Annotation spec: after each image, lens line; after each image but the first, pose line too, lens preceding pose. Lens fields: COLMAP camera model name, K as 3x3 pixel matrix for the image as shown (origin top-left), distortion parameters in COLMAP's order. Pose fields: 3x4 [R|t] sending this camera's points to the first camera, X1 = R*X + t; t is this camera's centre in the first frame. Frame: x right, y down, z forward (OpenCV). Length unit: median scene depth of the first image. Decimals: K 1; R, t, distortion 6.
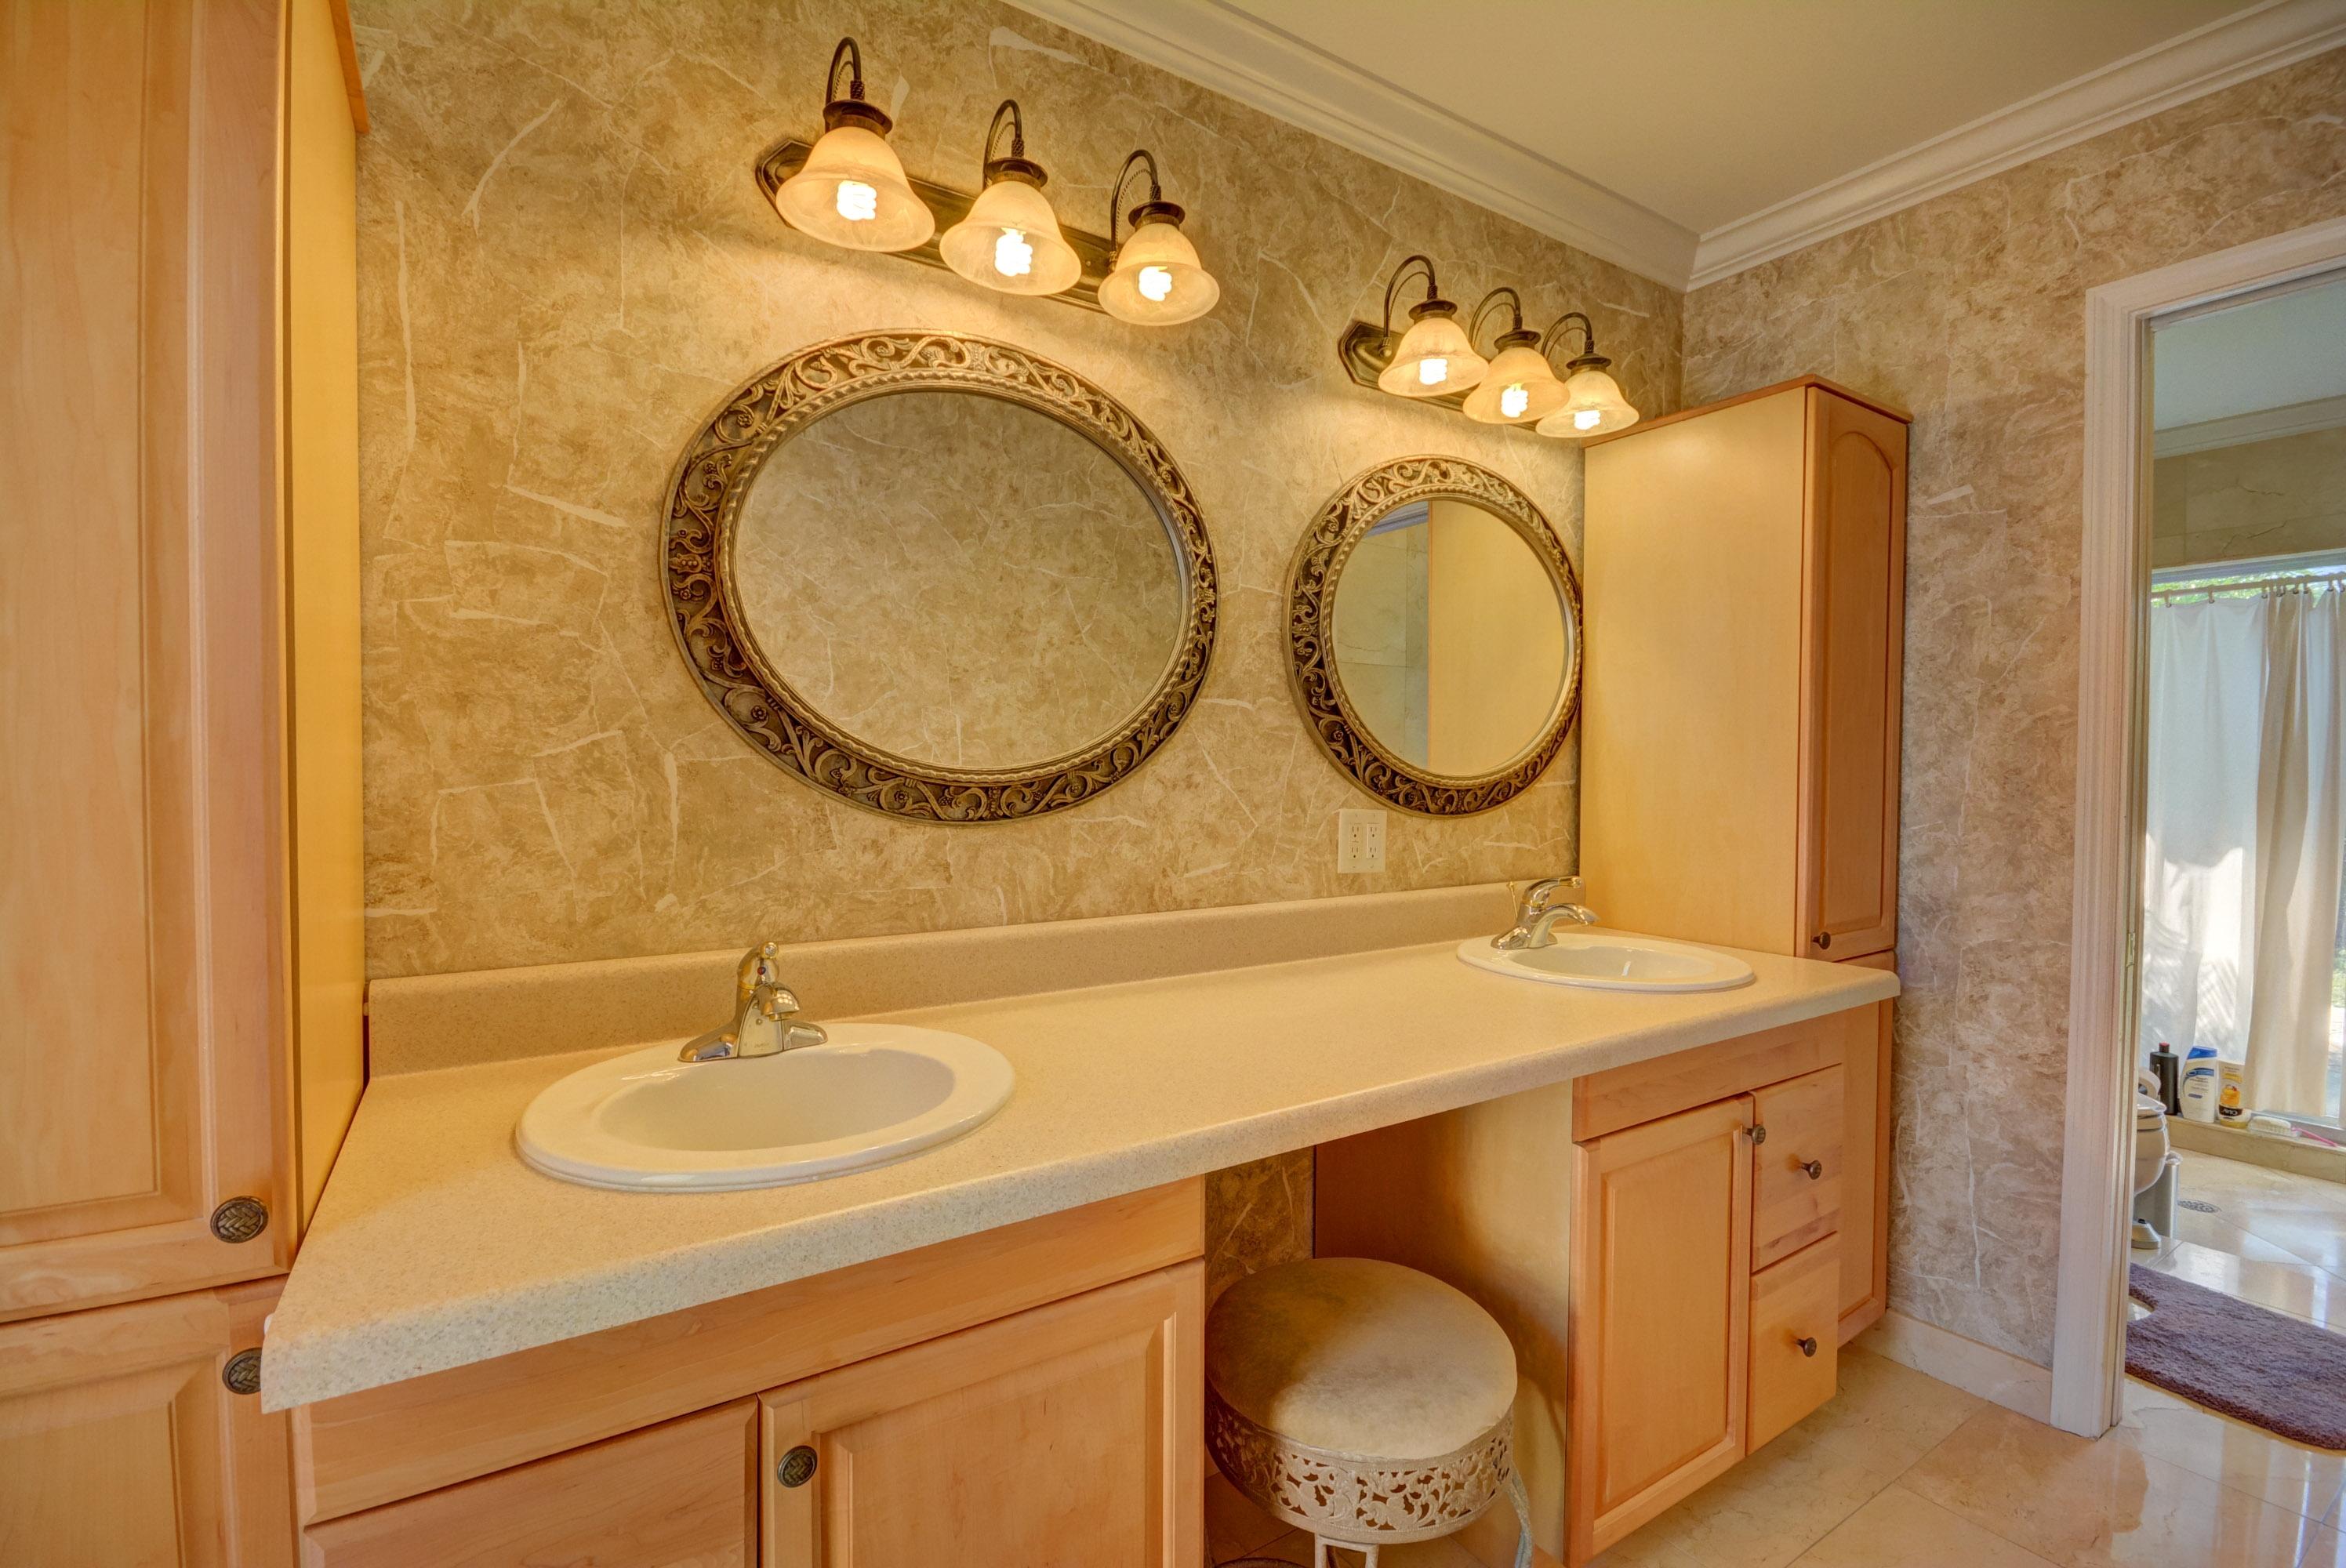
lens RADIAL K [[1027.6, 0, 1168.9], [0, 1027.6, 788.0], [0, 0, 1]] dist [0.002641, -0.009748]
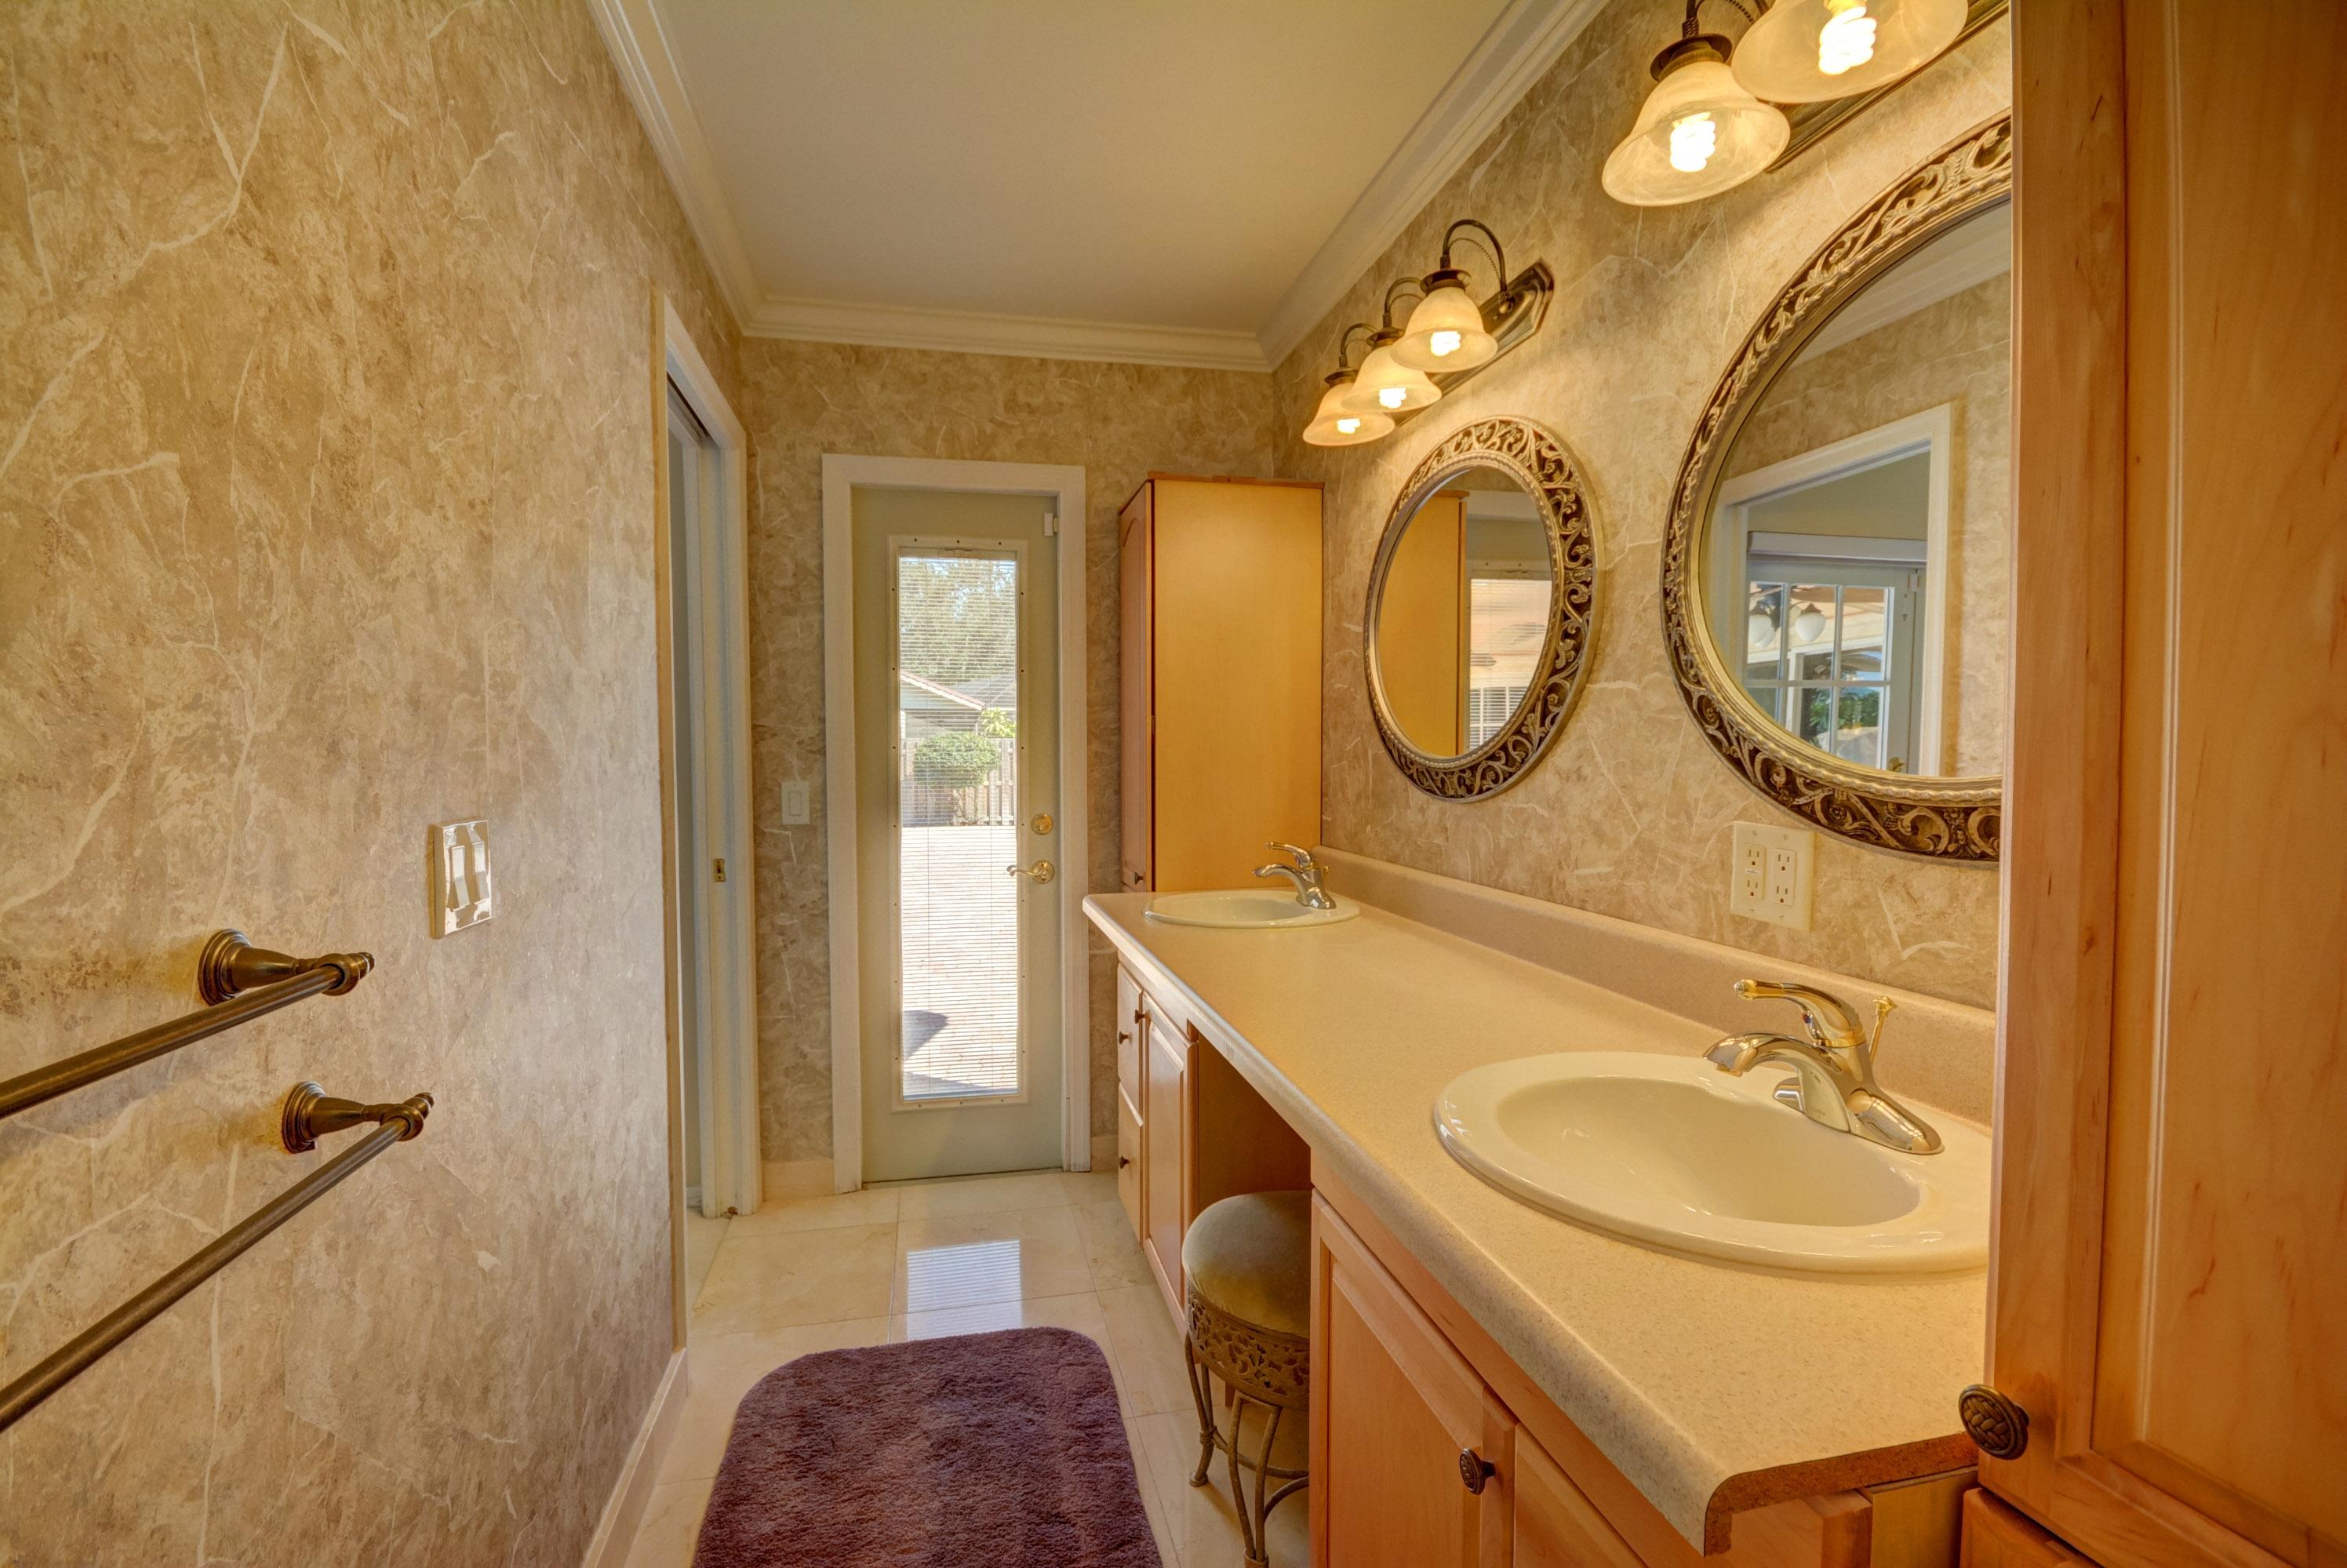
lens RADIAL K [[1028.1, 0, 1170.3], [0, 1028.1, 788.2], [0, 0, 1]] dist [0.002641, -0.009748]
pose [[-0.332636, 0.031555, -0.942527, 1.003375], [-0.022443, 0.998892, 0.041363, -0.022943], [0.942788, 0.034912, -0.331559, 0.926609]]
